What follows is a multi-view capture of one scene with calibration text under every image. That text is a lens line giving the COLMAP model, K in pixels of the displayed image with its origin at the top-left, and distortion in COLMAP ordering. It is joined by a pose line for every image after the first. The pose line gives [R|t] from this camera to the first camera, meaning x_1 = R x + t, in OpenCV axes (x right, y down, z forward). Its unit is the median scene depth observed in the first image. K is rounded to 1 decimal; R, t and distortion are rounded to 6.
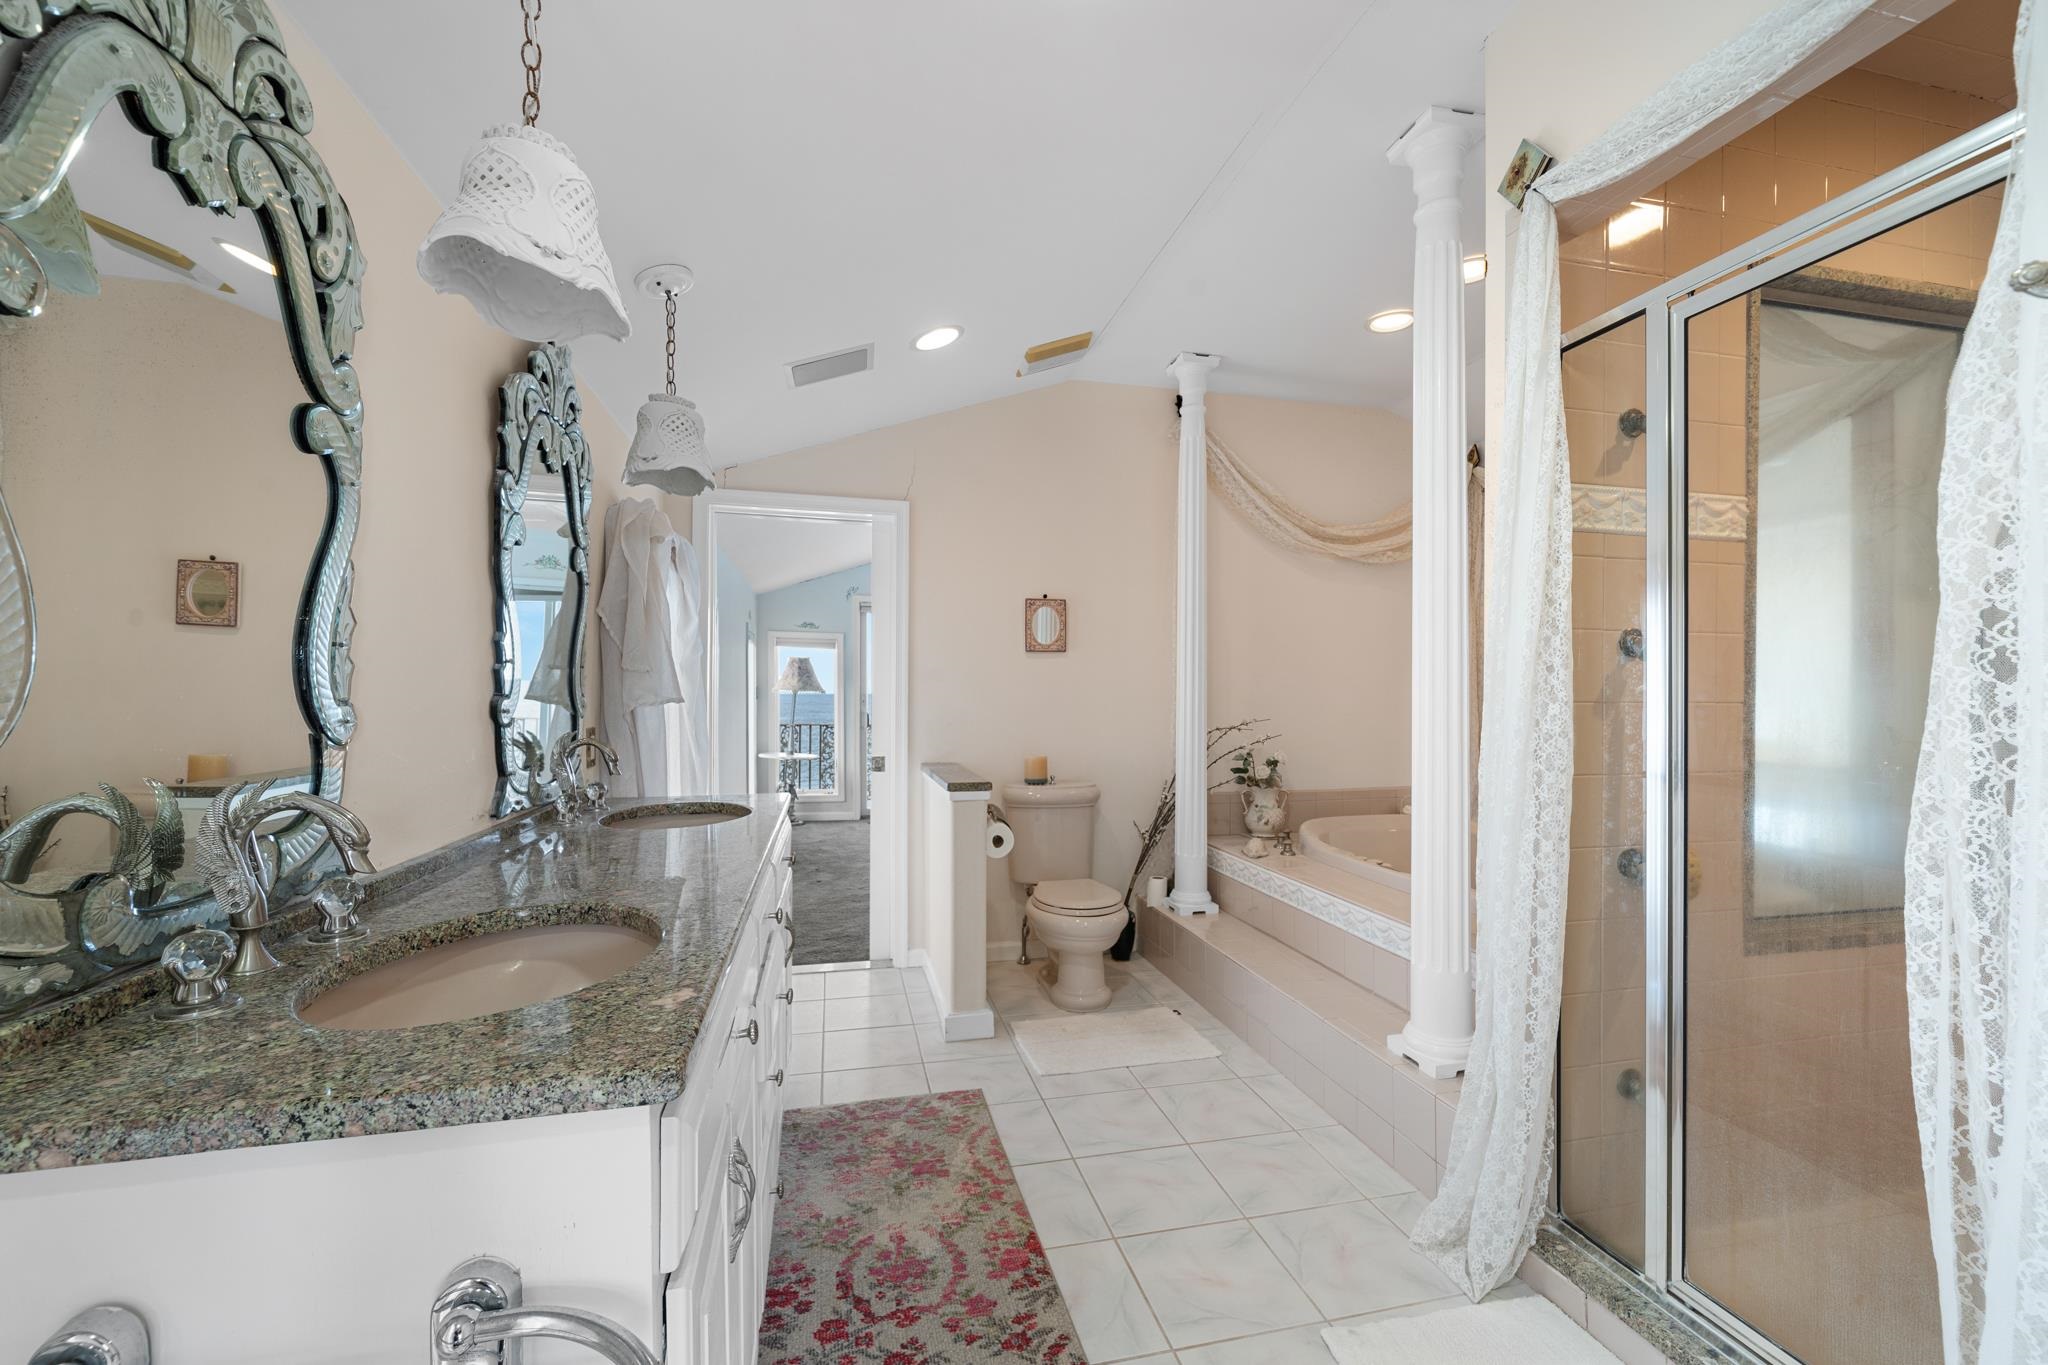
lens RADIAL K [[827.0, 0, 1023.9], [0, 827.0, 689.9], [0, 0, 1]] dist [0.003205, 0.000548]
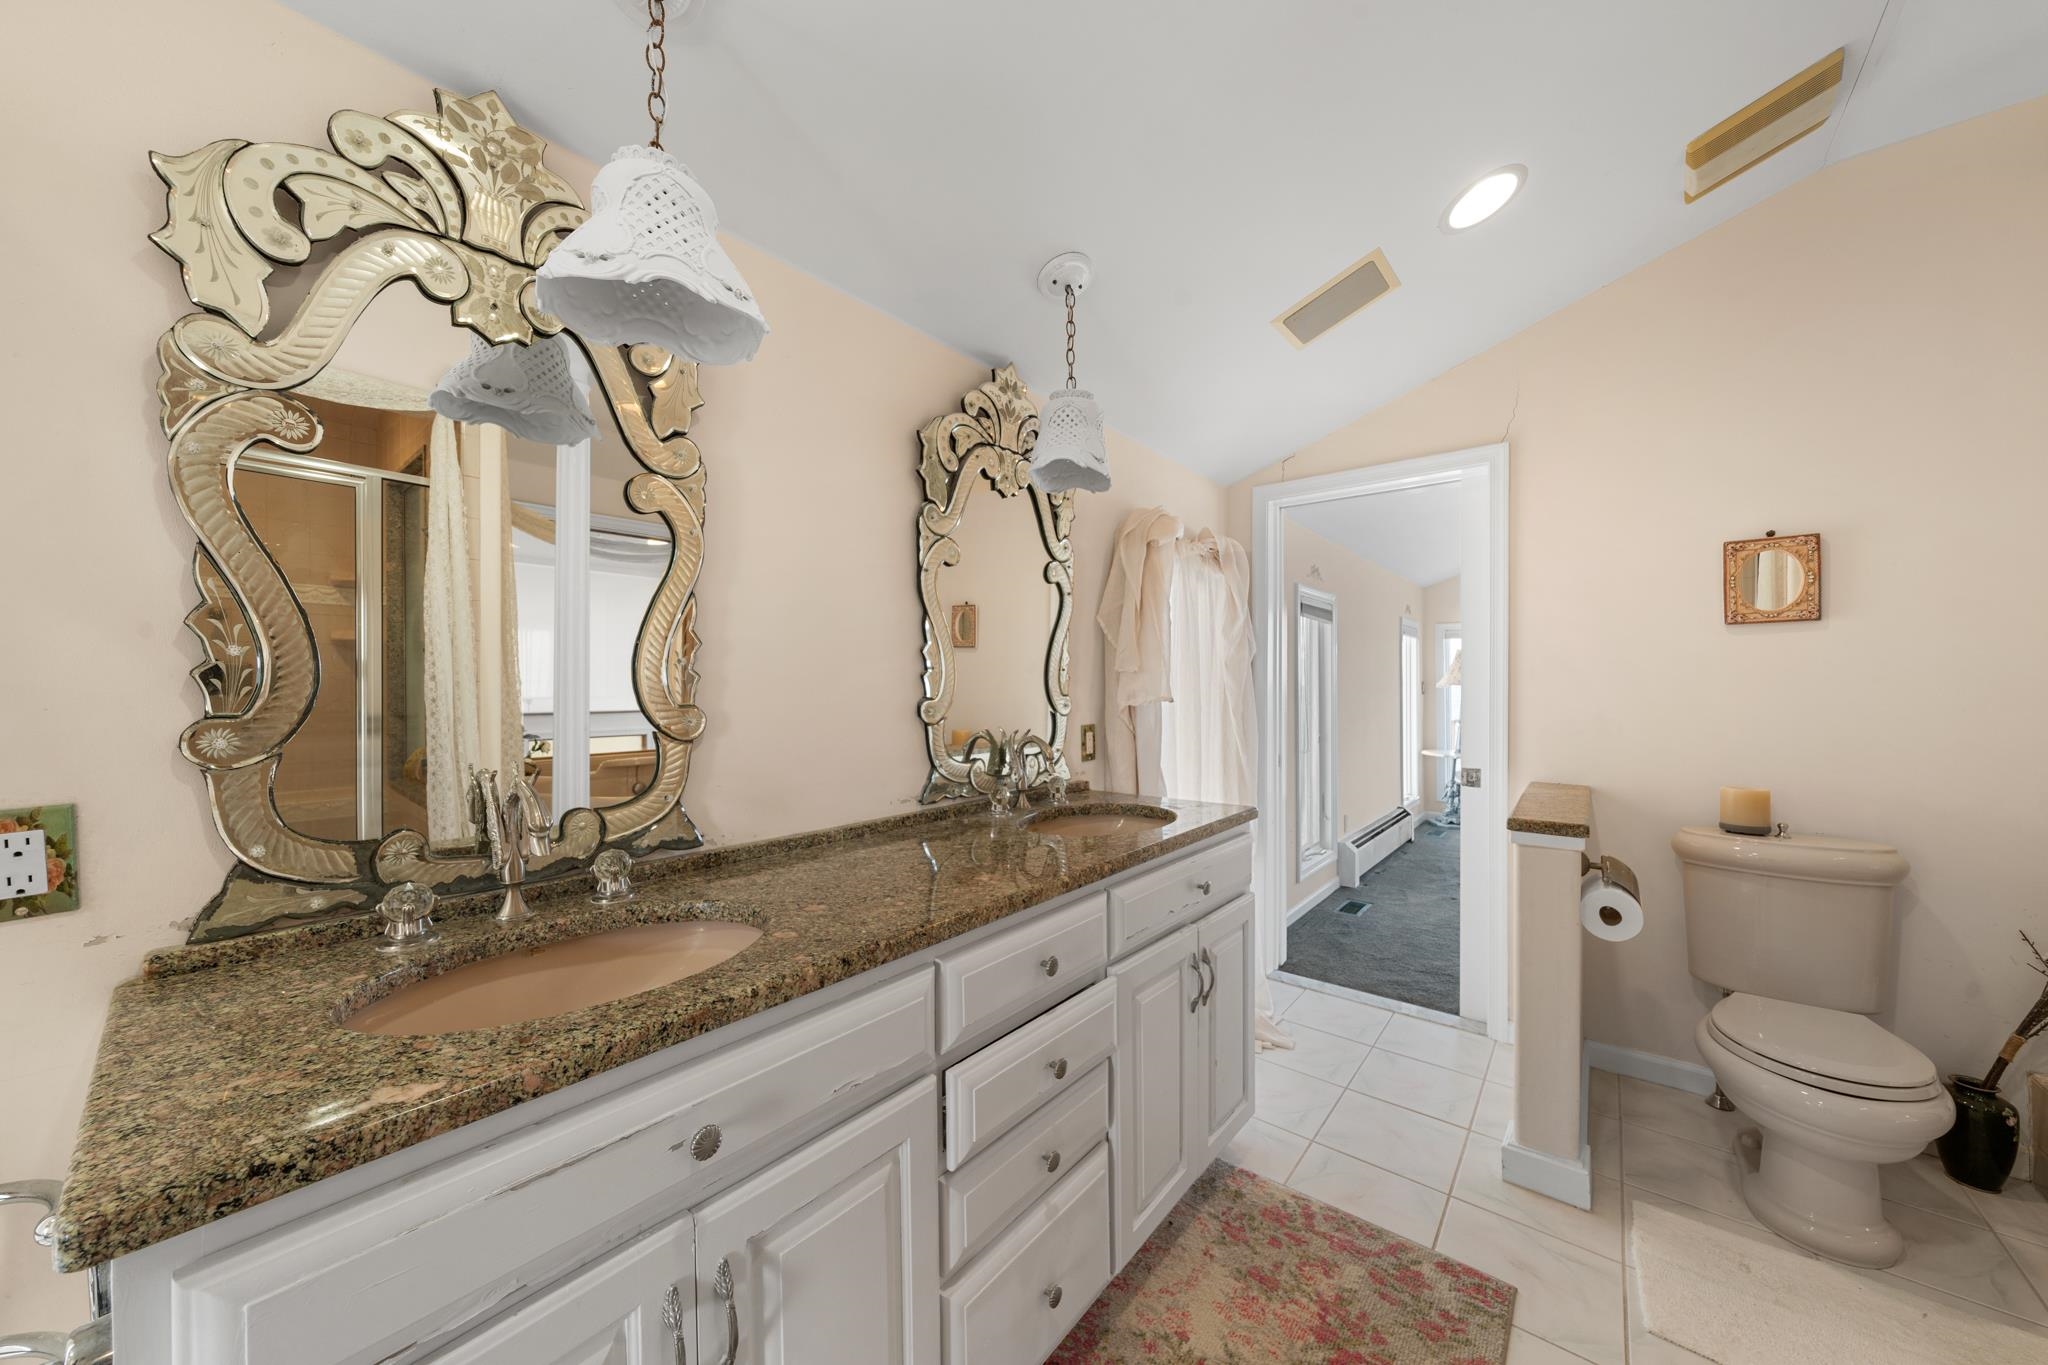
lens RADIAL K [[703.2, 0, 1026.5], [0, 703.2, 690.5], [0, 0, 1]] dist [-0.001952, -0.000013]
pose [[0.606210, -0.002138, -0.795302, 0.158365], [0.009836, 0.999940, 0.004809, -0.004780], [0.795244, -0.010738, 0.606195, 0.350635]]
